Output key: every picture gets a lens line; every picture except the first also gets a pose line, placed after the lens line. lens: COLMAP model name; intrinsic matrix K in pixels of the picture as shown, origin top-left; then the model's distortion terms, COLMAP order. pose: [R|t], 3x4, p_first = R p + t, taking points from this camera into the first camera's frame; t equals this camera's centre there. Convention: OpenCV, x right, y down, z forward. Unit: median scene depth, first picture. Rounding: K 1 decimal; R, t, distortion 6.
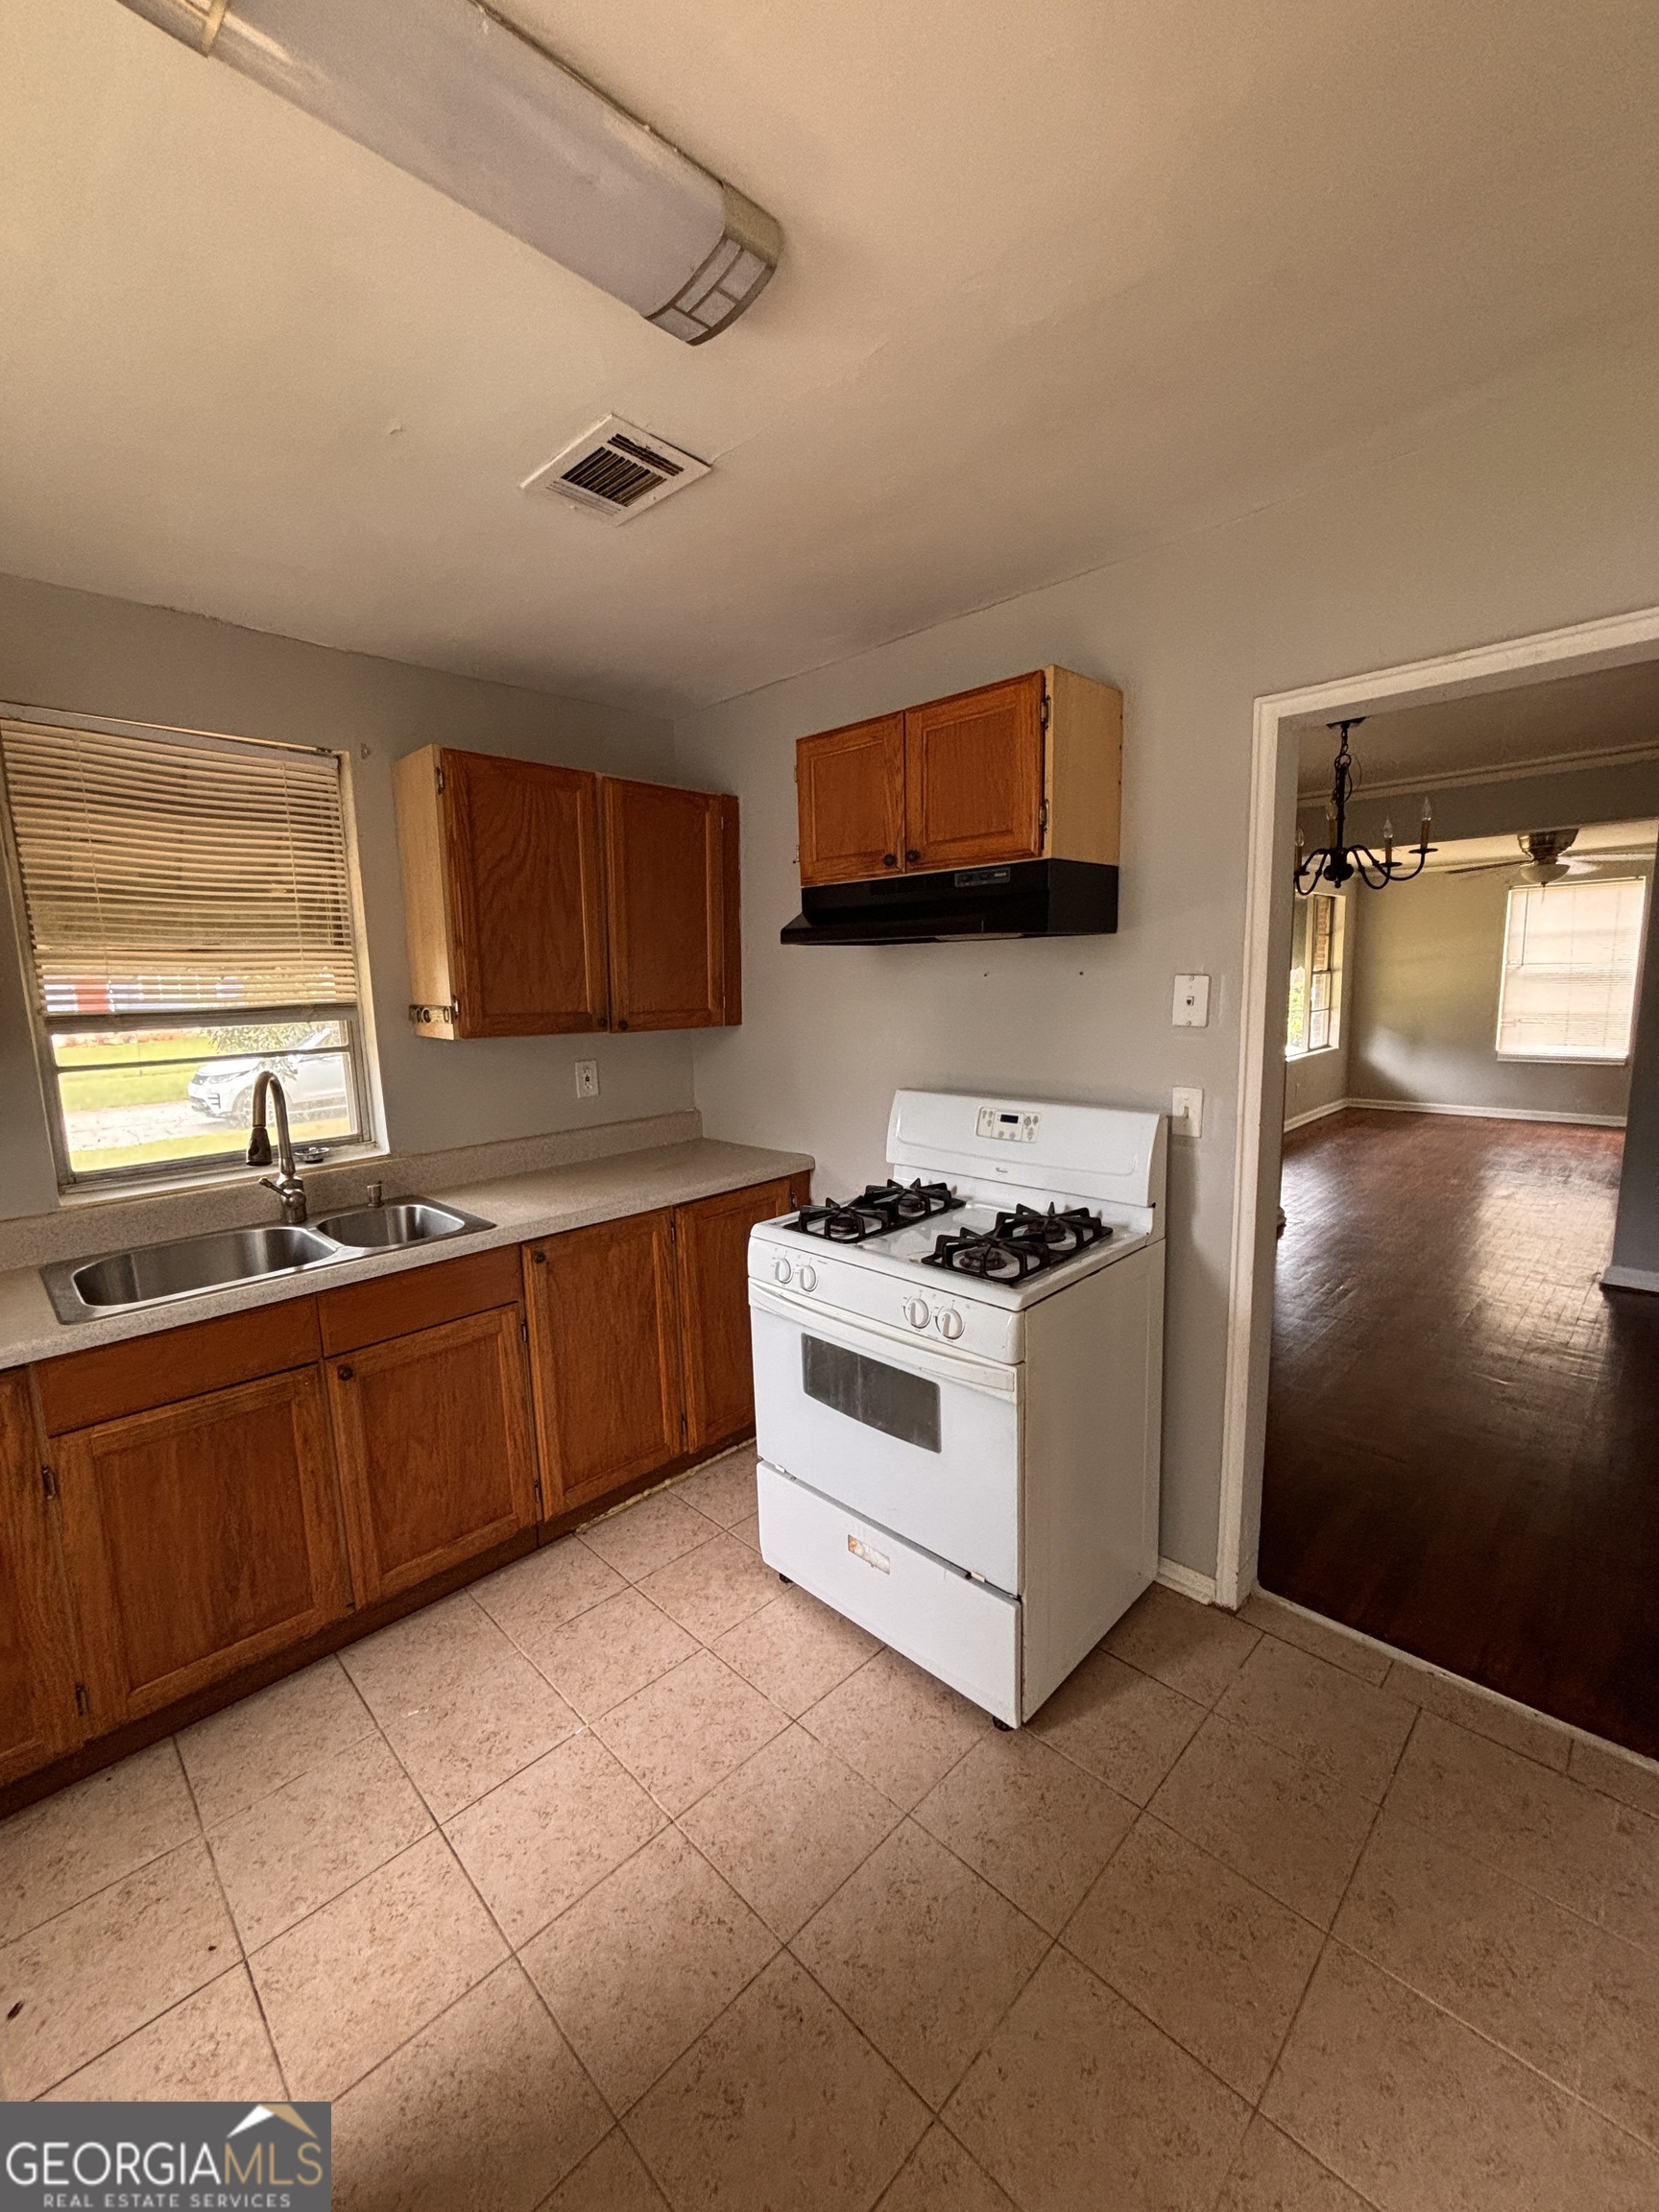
lens RADIAL K [[888.9, 0, 849.6], [0, 888.9, 1102.9], [0, 0, 1]] dist [0.000025, 0.000014]
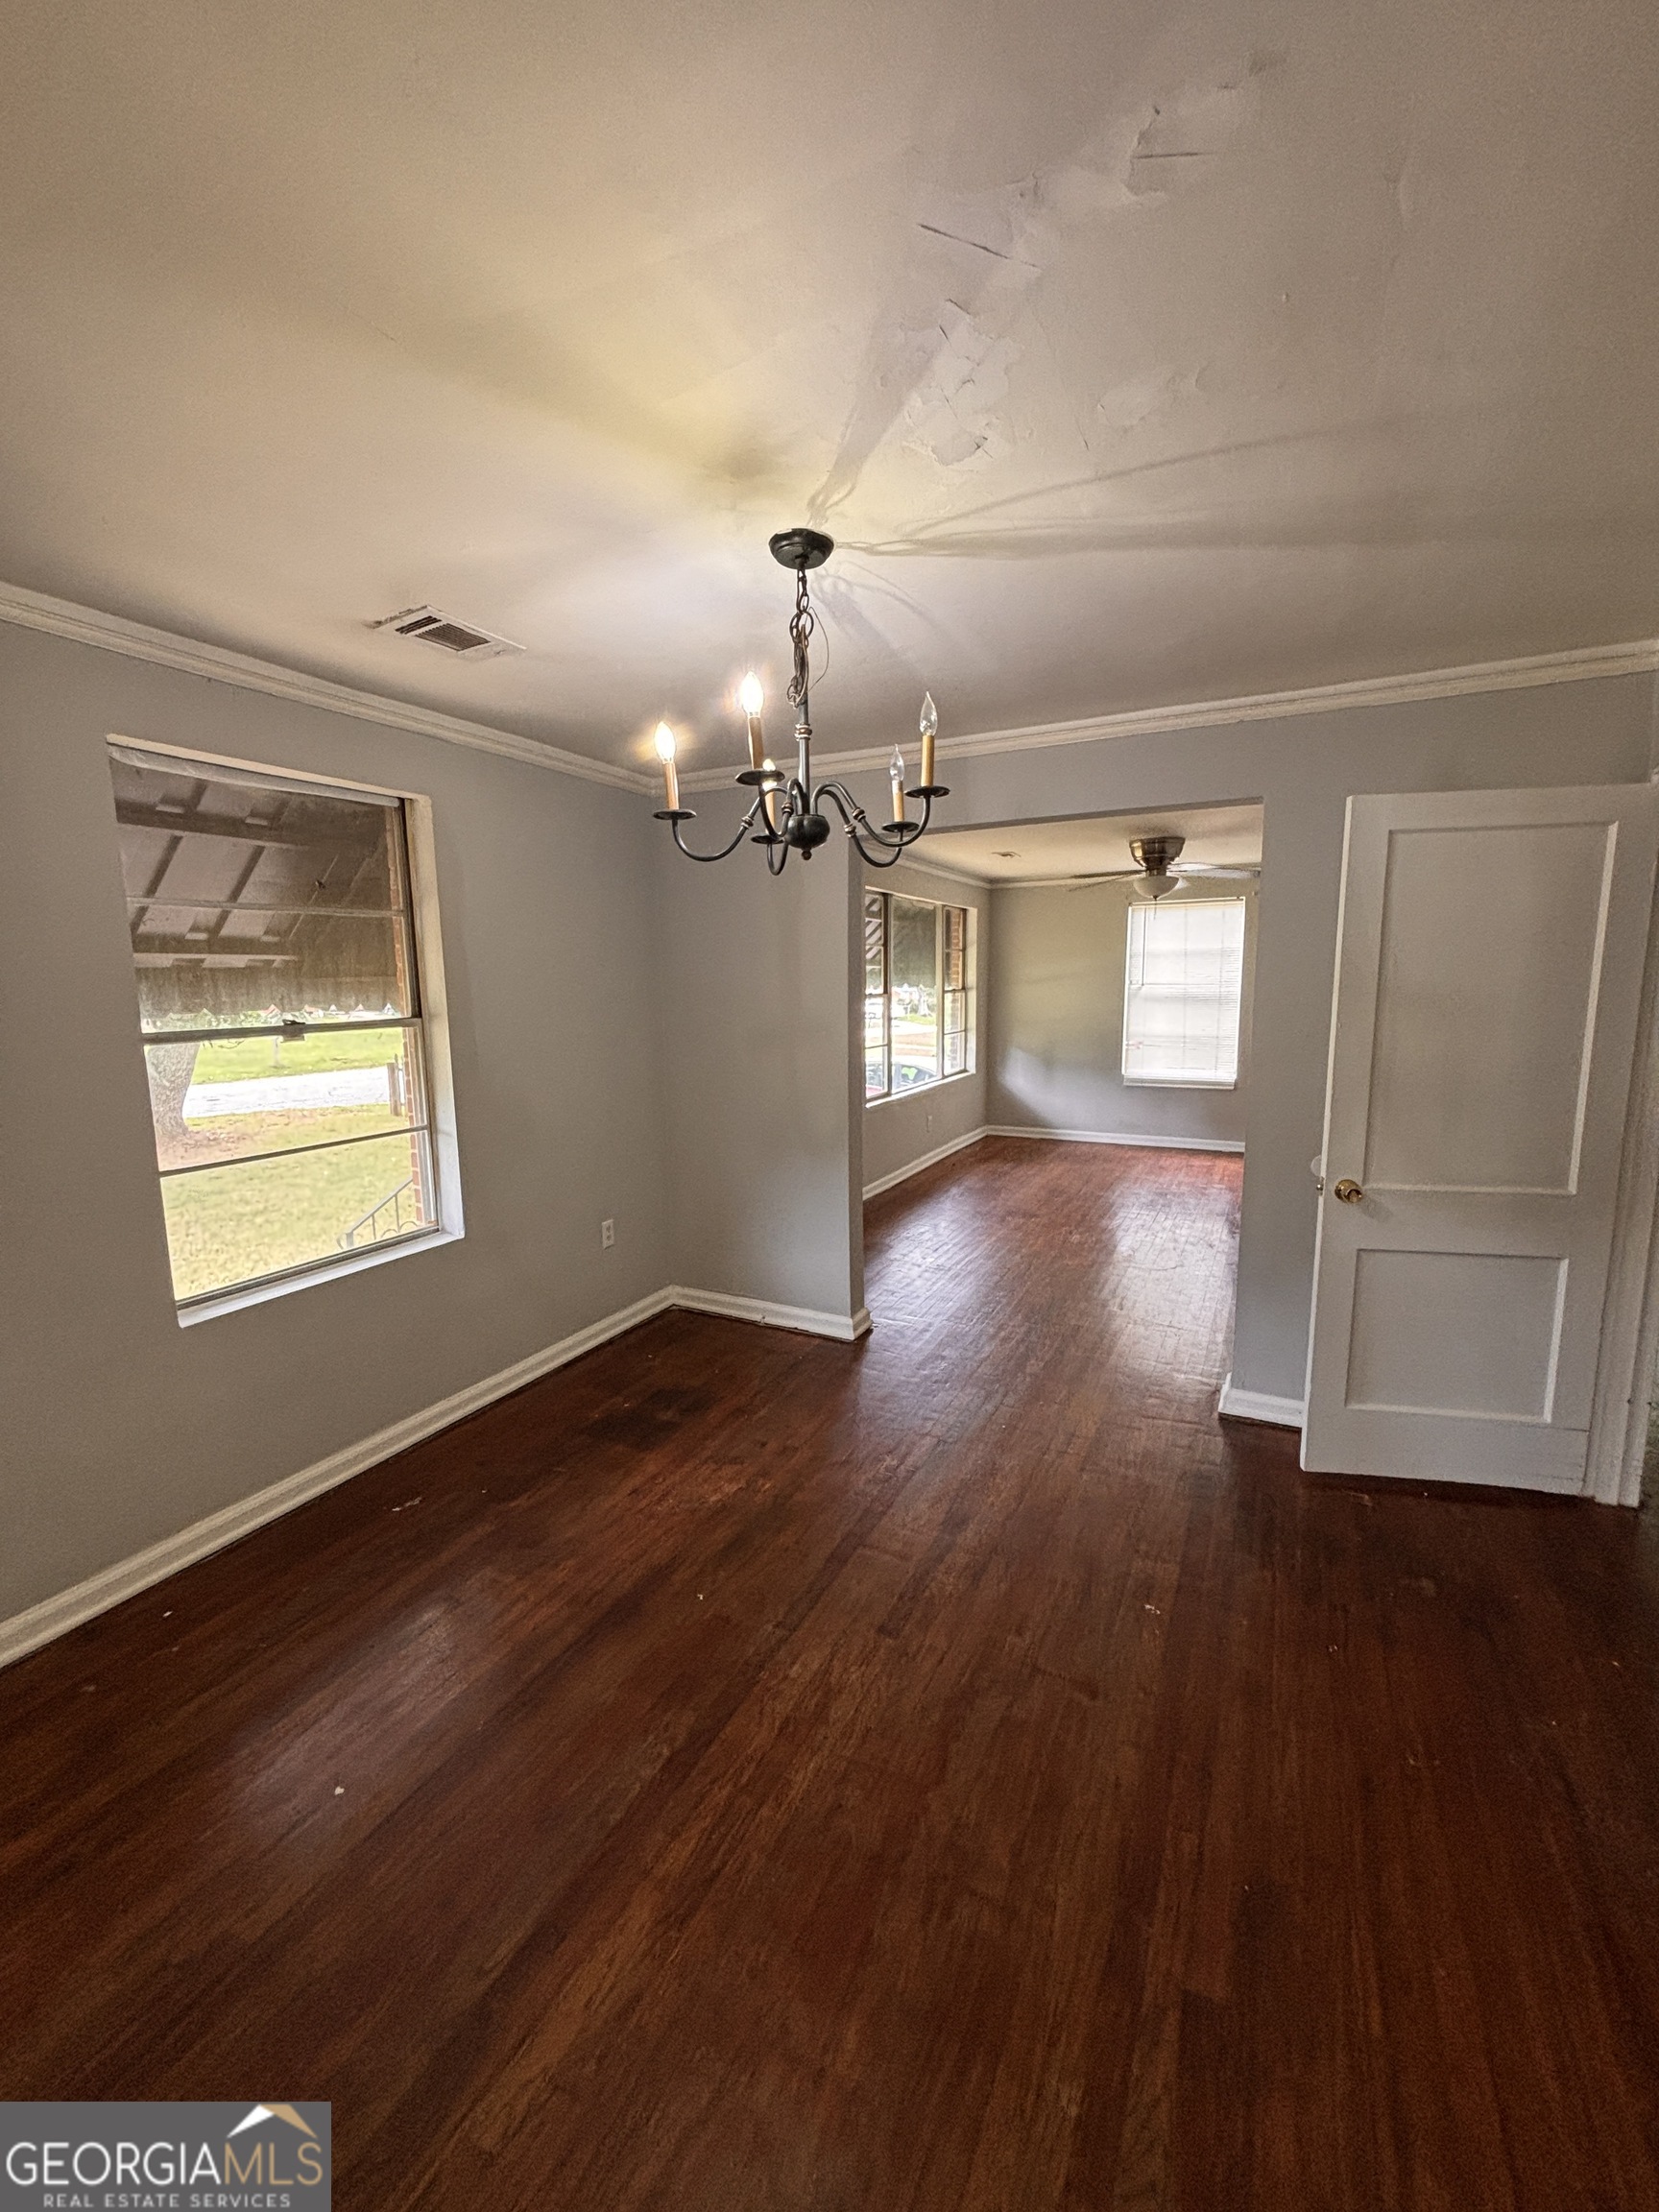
lens RADIAL K [[888.9, 0, 821.4], [0, 888.9, 1110.6], [0, 0, 1]] dist [0.000025, 0.000014]
pose [[0.959451, -0.028636, 0.280416, 0.151374], [0.029203, 0.999571, 0.002157, -0.032562], [-0.280358, 0.006119, 0.959876, 0.177564]]
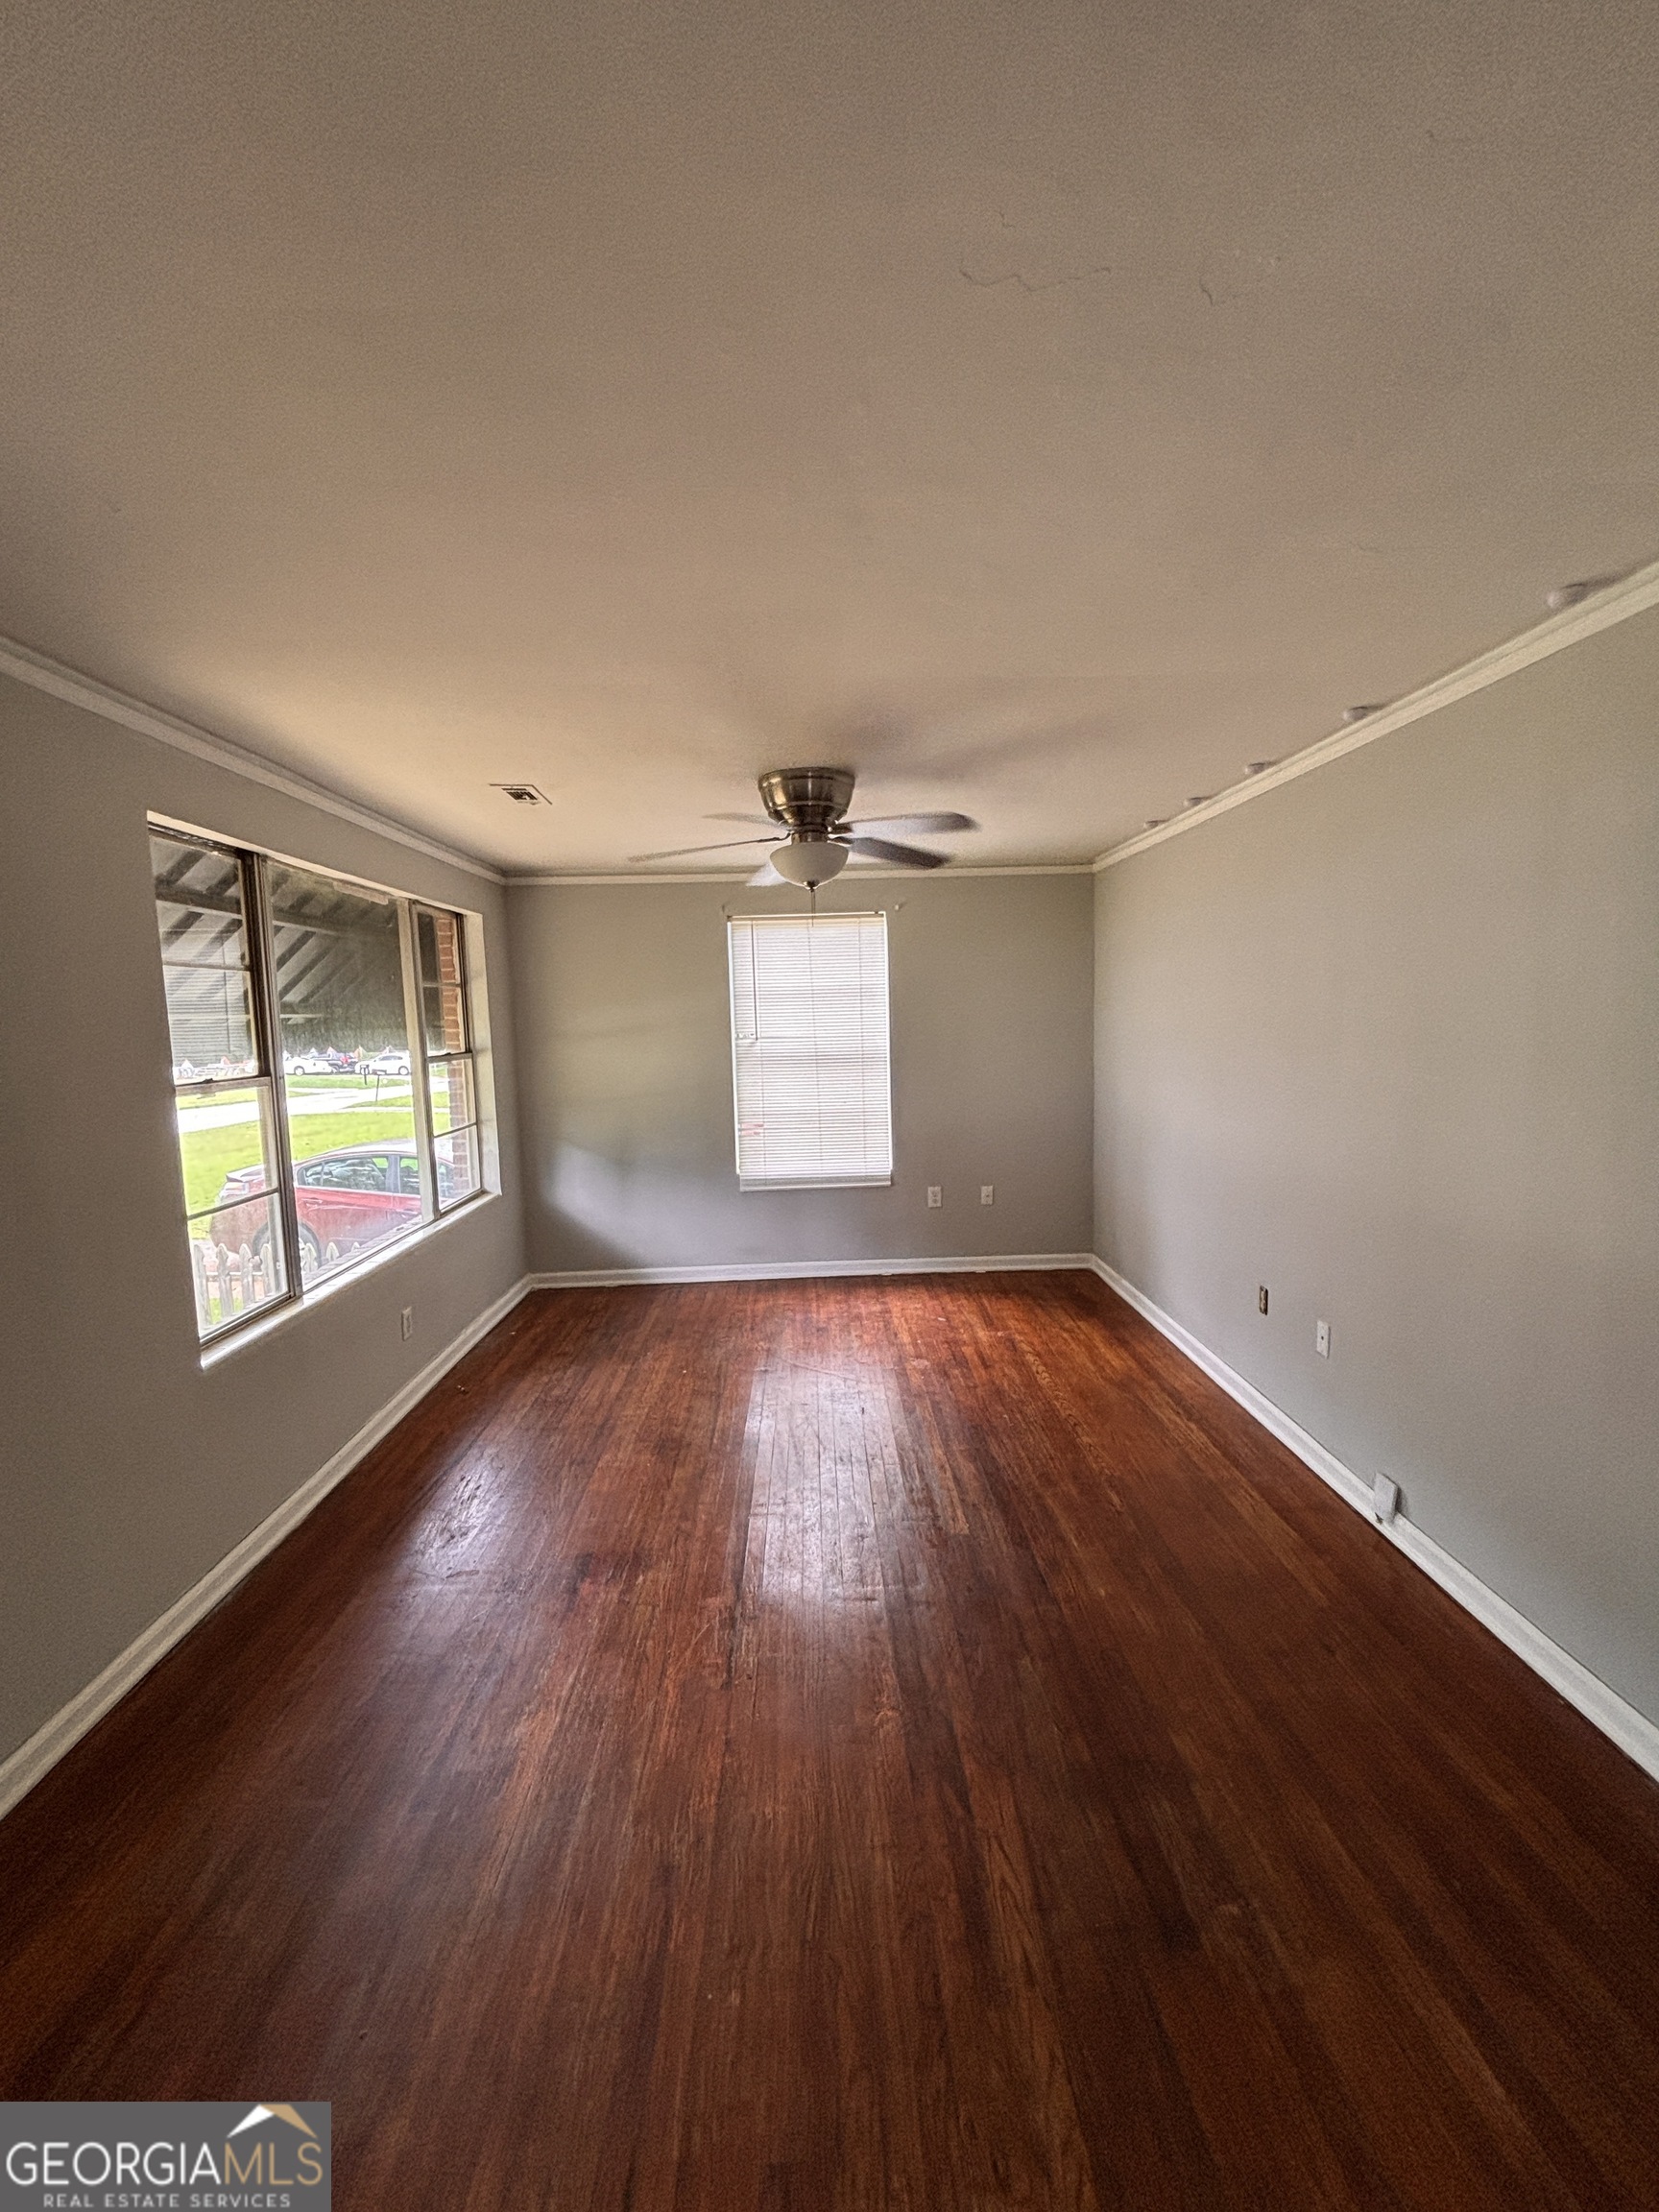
lens RADIAL K [[888.9, 0, 832.8], [0, 888.9, 1107.8], [0, 0, 1]] dist [0.000025, 0.000014]
pose [[0.700068, -0.066069, 0.711013, 0.345128], [0.110258, 0.993771, -0.016218, -0.092325], [-0.705512, 0.089748, 0.702992, 0.528028]]
